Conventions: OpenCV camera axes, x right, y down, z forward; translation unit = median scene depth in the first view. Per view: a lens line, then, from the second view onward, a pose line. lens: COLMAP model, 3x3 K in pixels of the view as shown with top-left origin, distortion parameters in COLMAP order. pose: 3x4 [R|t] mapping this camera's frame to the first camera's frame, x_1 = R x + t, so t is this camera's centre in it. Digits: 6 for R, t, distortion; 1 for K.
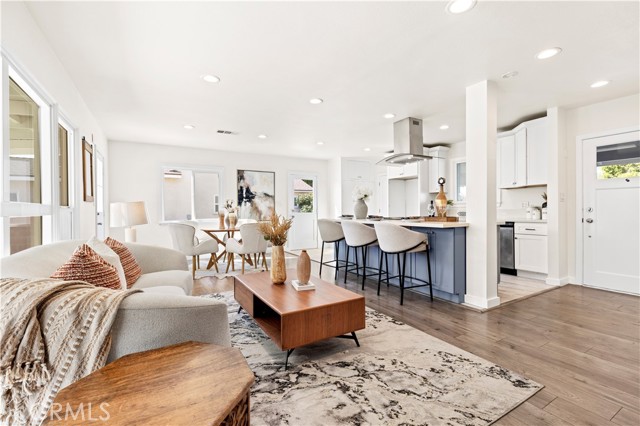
lens RADIAL K [[285.4, 0, 320.0], [0, 285.4, 213.0], [0, 0, 1]] dist [0.002137, 0.000181]
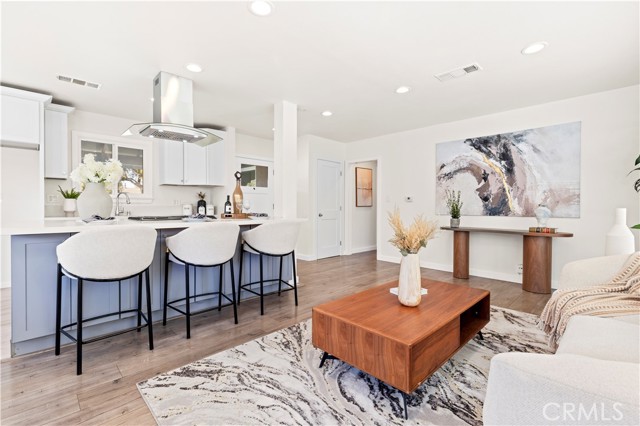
lens RADIAL K [[287.2, 0, 319.6], [0, 287.2, 209.9], [0, 0, 1]] dist [0.003014, 0.000215]
pose [[-0.247672, 0.000145, 0.968844, -1.046916], [0.005012, 0.999987, 0.001131, 0.004418], [-0.968831, 0.005136, -0.247669, 1.840888]]
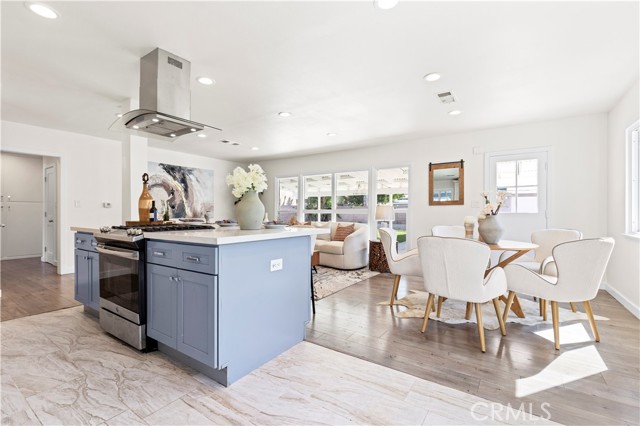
lens RADIAL K [[287.2, 0, 319.6], [0, 287.2, 209.9], [0, 0, 1]] dist [0.003014, 0.000215]
pose [[-0.902478, 0.006239, -0.430692, 0.636665], [0.005160, 0.999980, 0.003674, -0.040535], [0.430706, 0.001094, -0.902492, 3.708703]]
